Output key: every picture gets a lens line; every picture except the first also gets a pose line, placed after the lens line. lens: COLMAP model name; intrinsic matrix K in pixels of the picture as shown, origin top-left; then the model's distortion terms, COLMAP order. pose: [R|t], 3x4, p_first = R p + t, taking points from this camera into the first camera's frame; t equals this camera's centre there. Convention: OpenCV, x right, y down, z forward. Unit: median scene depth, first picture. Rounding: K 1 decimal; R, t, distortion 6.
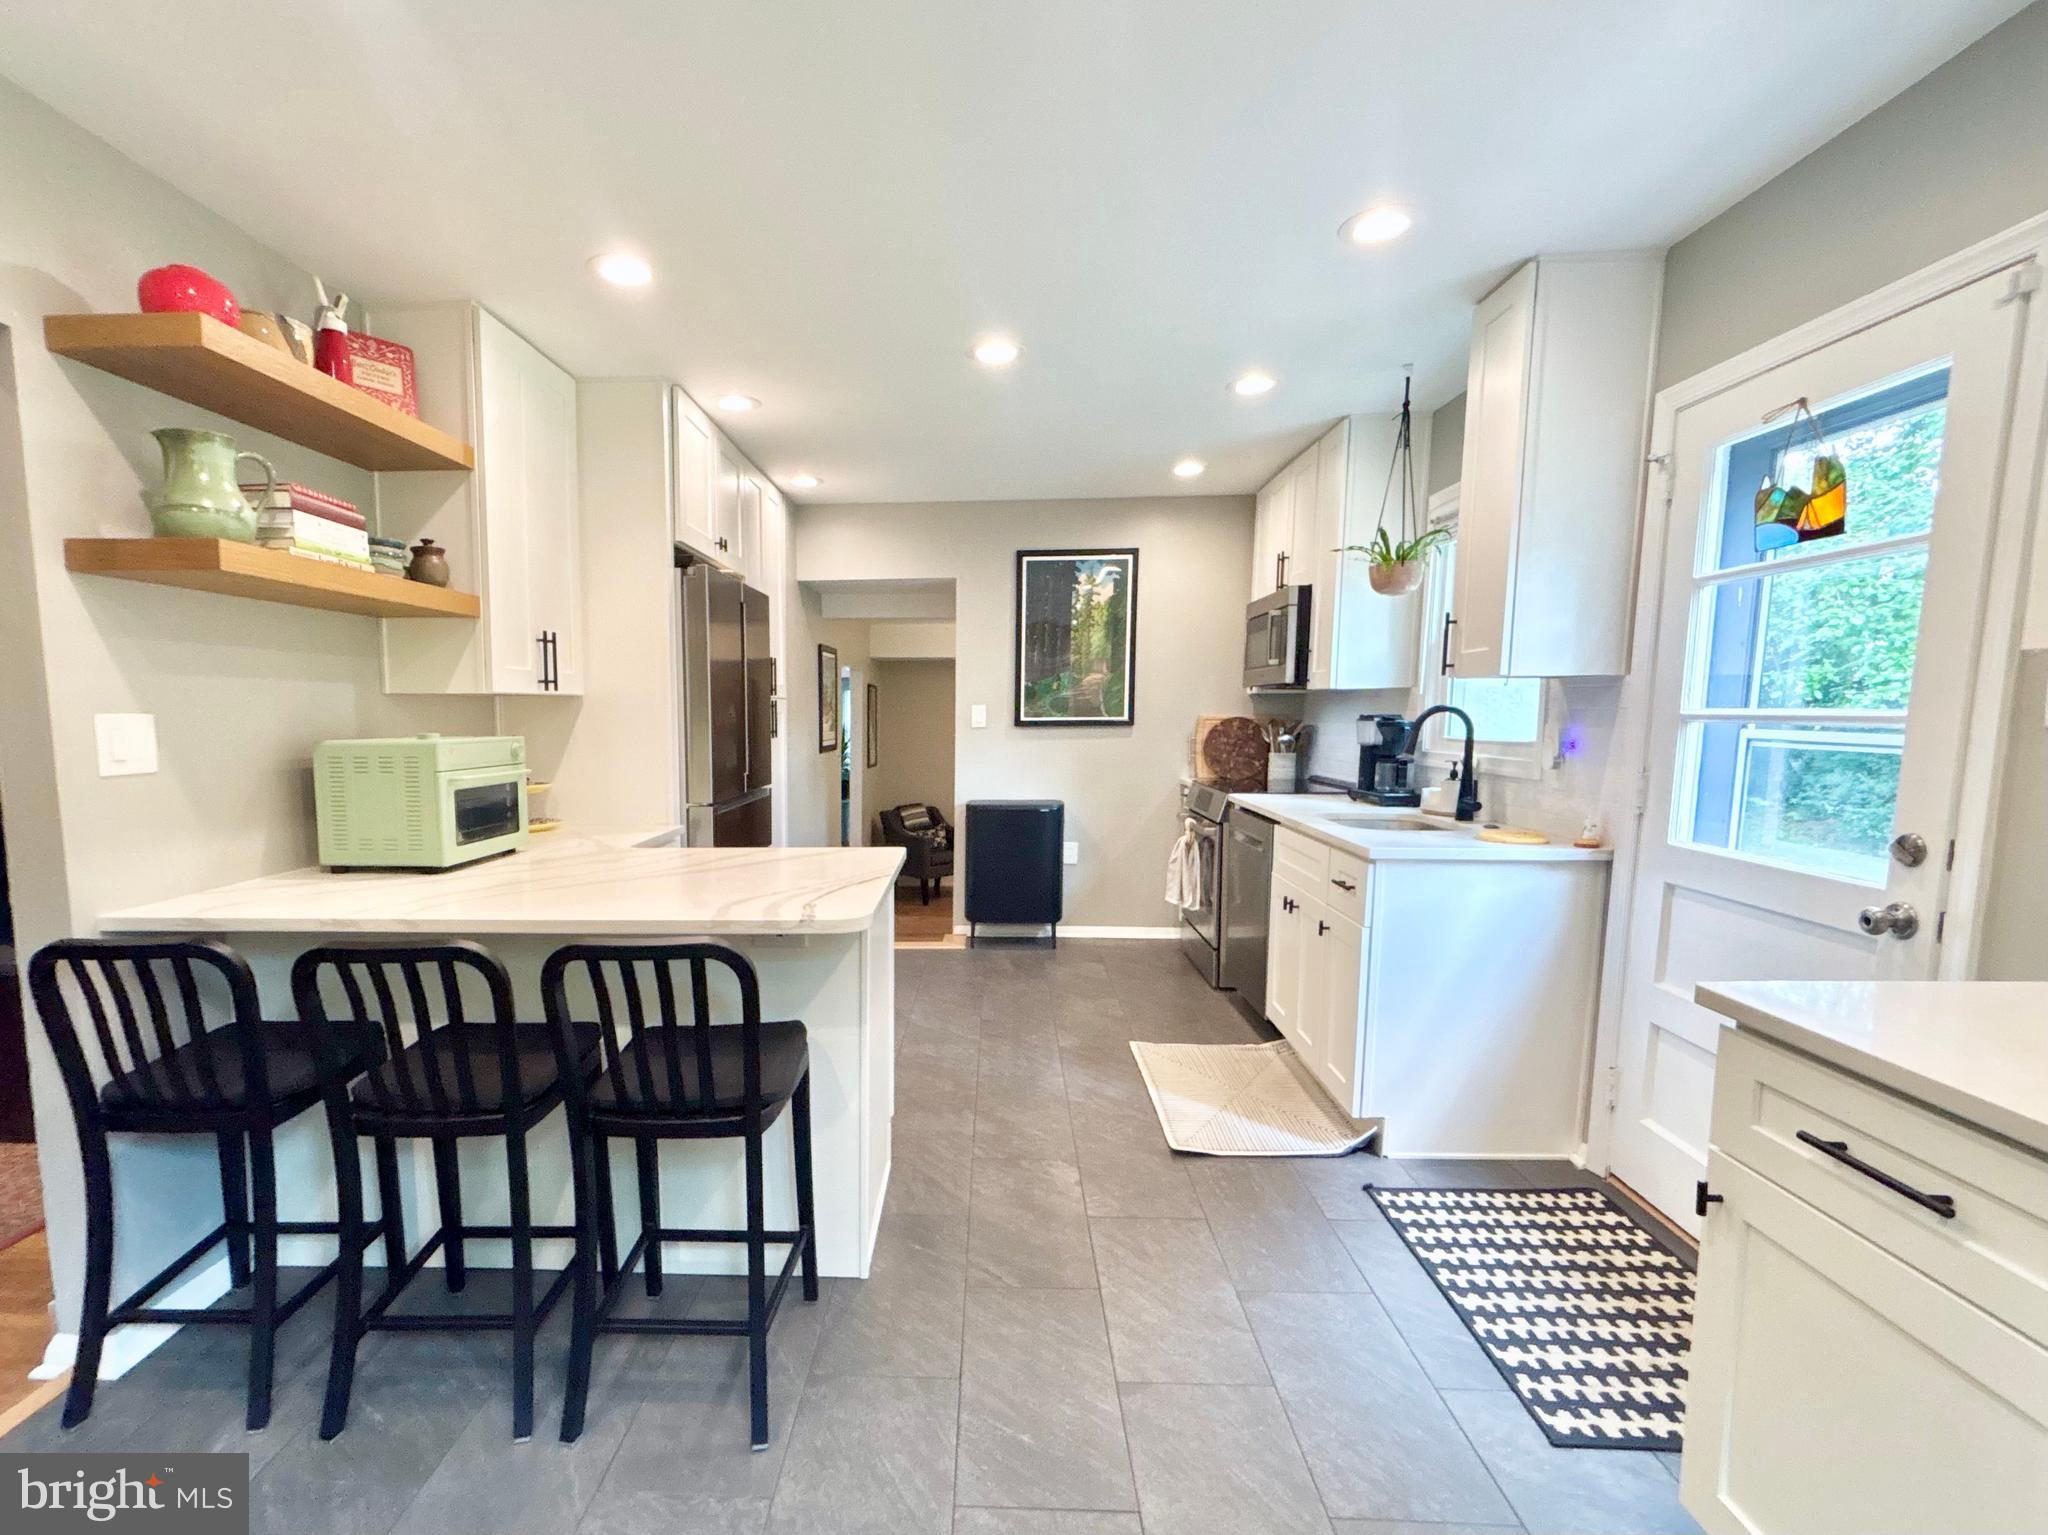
lens RADIAL K [[942.6, 0, 950.8], [0, 942.6, 814.4], [0, 0, 1]] dist [-0.000515, -0.000517]
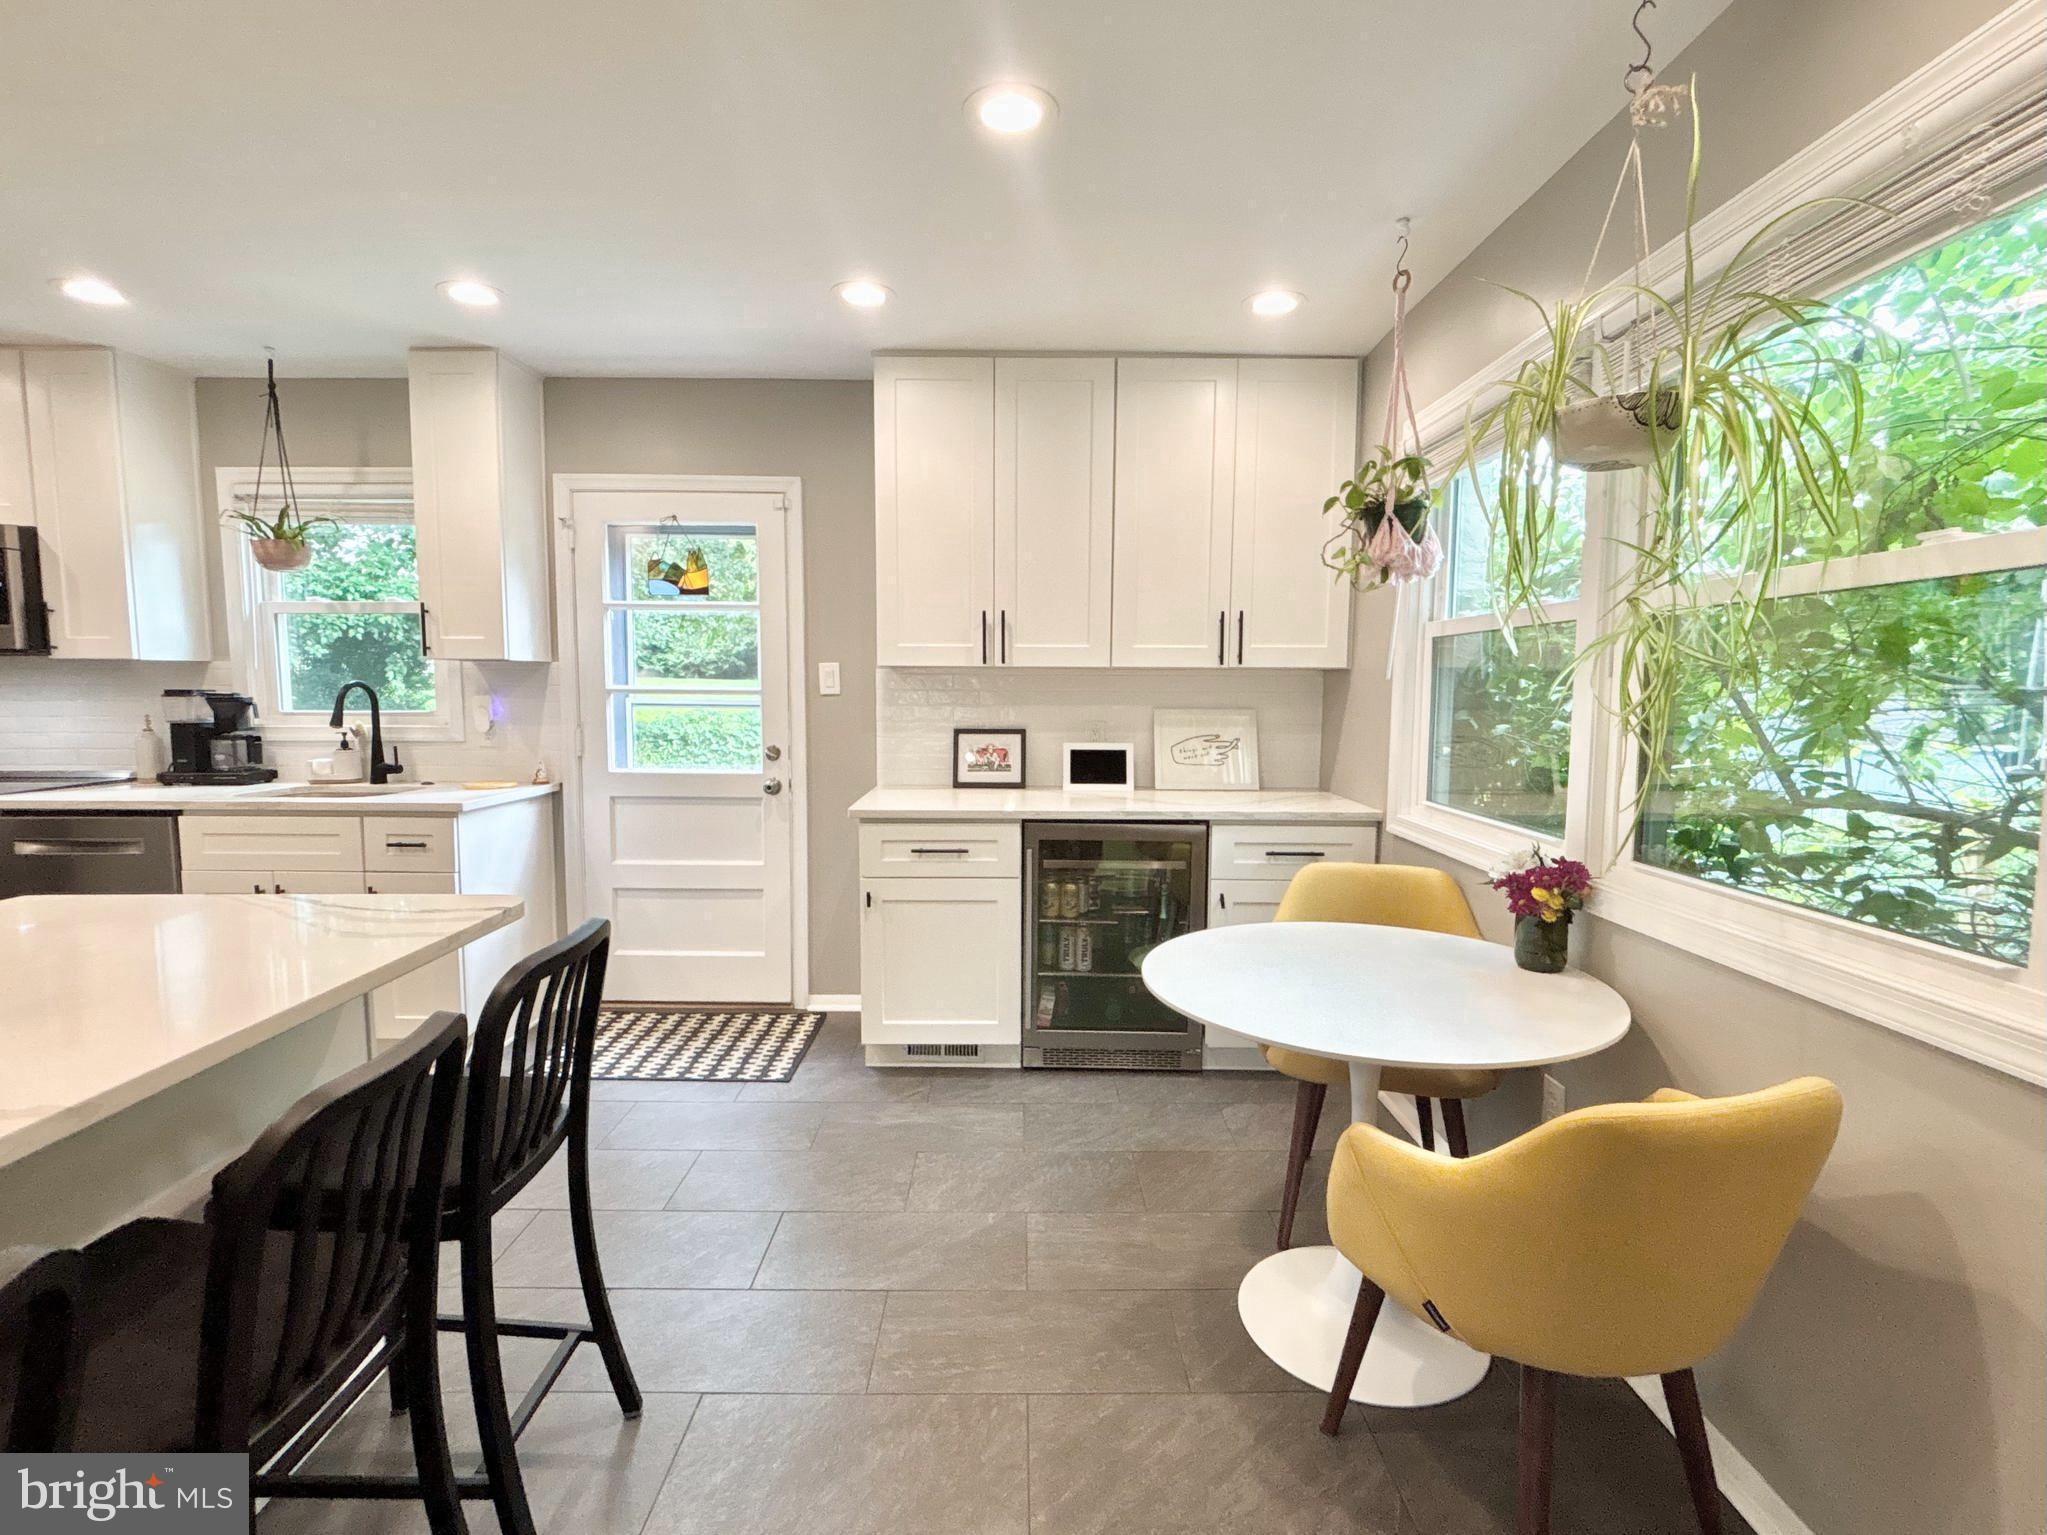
lens RADIAL K [[942.4, 0, 1026.8], [0, 942.4, 762.0], [0, 0, 1]] dist [-0.002701, -0.000811]
pose [[-0.057838, -0.078289, 0.995251, -0.660036], [0.106879, 0.990705, 0.084143, -0.032901], [-0.992588, 0.111238, -0.048933, 0.310412]]
